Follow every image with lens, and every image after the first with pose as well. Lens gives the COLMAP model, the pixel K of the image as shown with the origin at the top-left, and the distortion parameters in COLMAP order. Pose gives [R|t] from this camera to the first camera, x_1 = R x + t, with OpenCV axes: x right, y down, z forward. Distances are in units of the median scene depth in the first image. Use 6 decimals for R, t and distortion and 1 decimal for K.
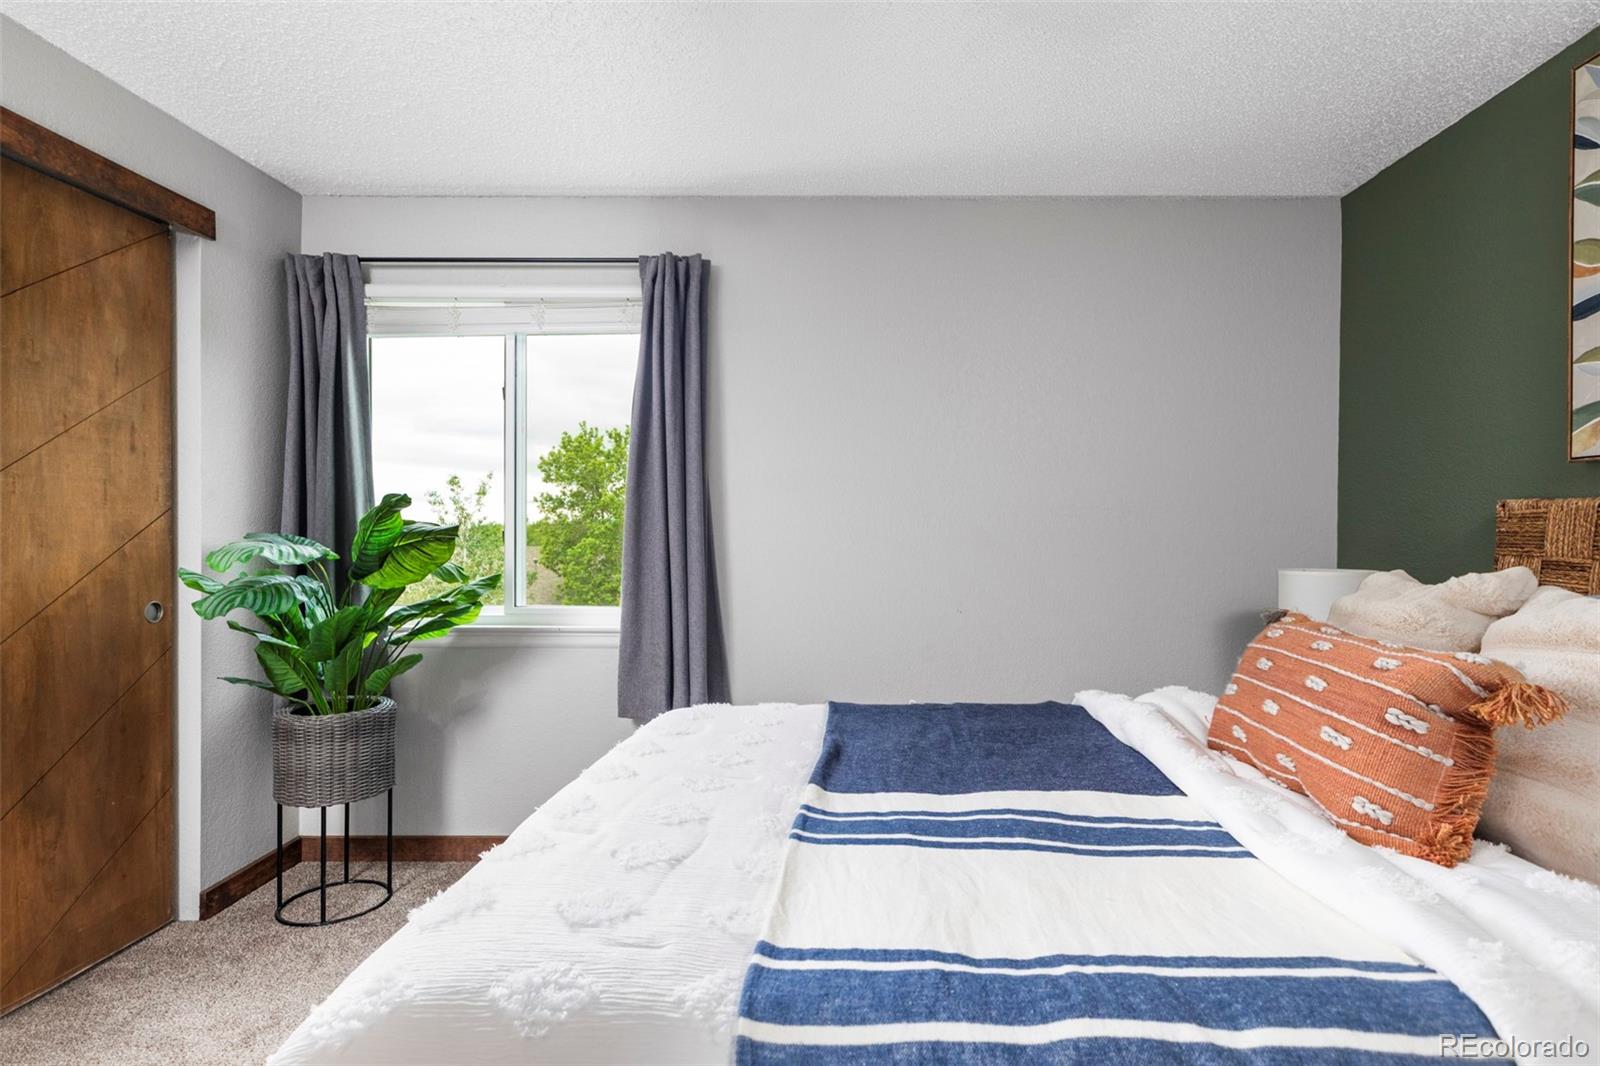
lens RADIAL K [[863.1, 0, 803.8], [0, 863.1, 539.2], [0, 0, 1]] dist [0.000454, 0.002143]
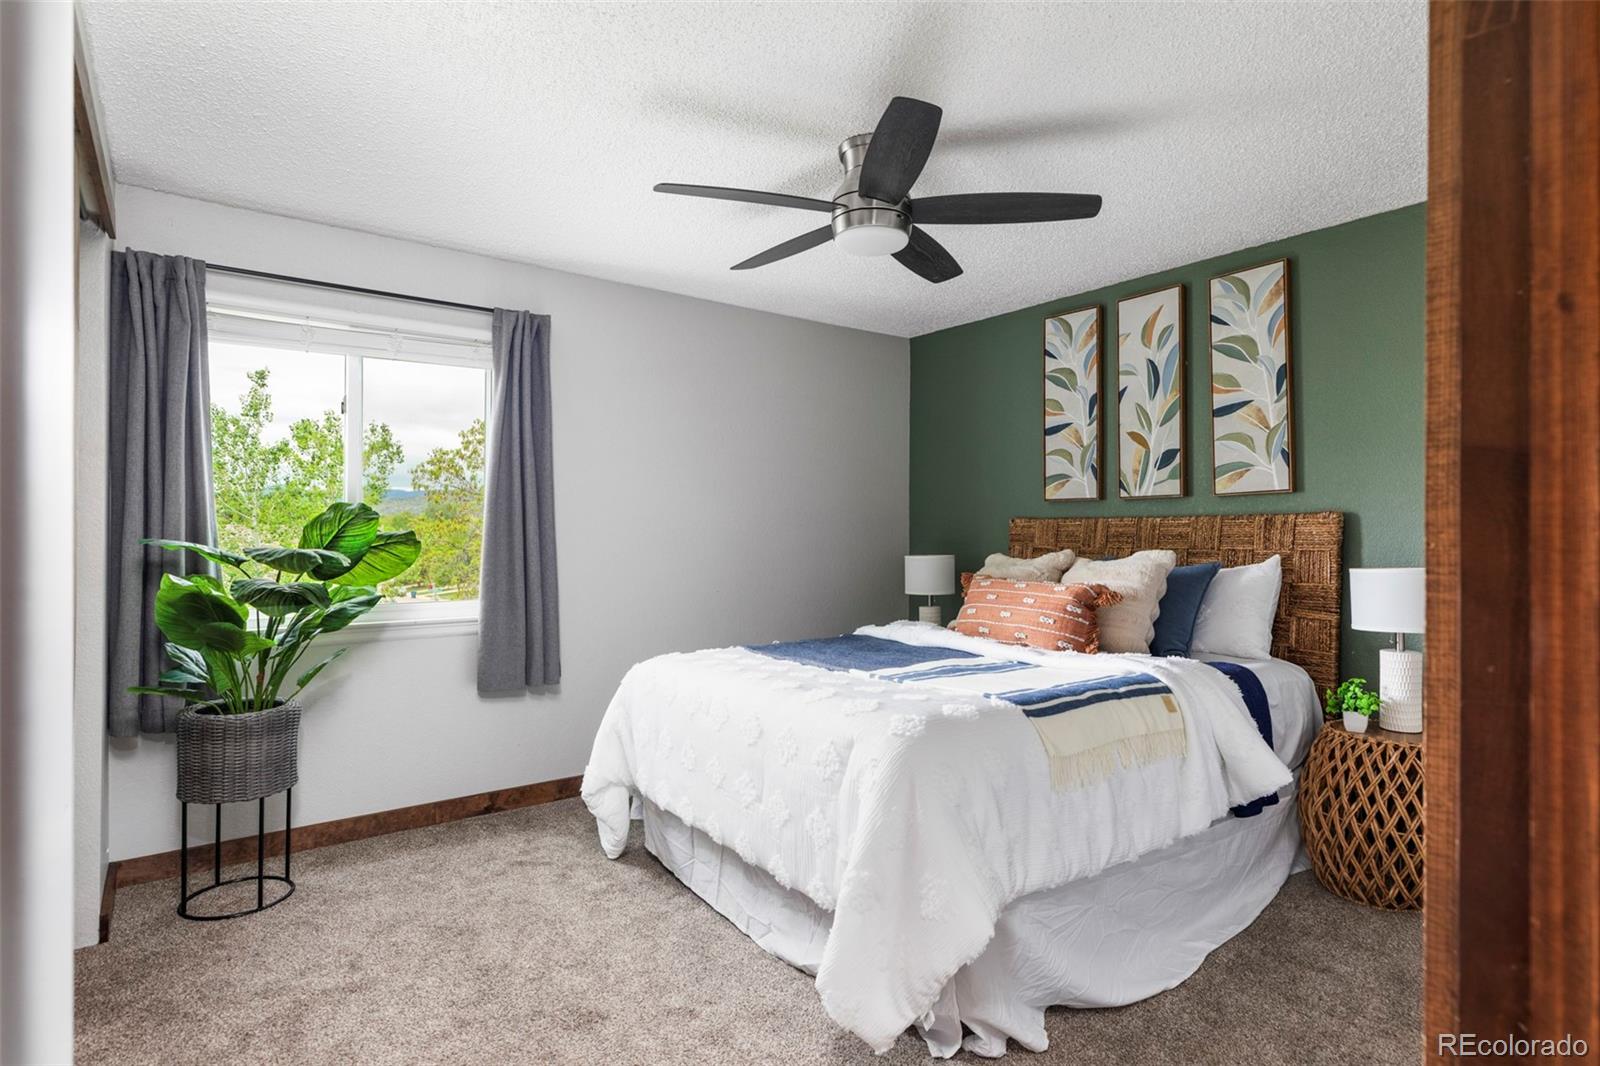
lens RADIAL K [[863.1, 0, 797.2], [0, 863.1, 524.7], [0, 0, 1]] dist [0.000454, 0.002143]
pose [[0.795197, 0.003536, 0.606341, -0.637494], [0.007528, 0.999848, -0.015704, -0.002343], [-0.606305, 0.017052, 0.795049, -0.229066]]
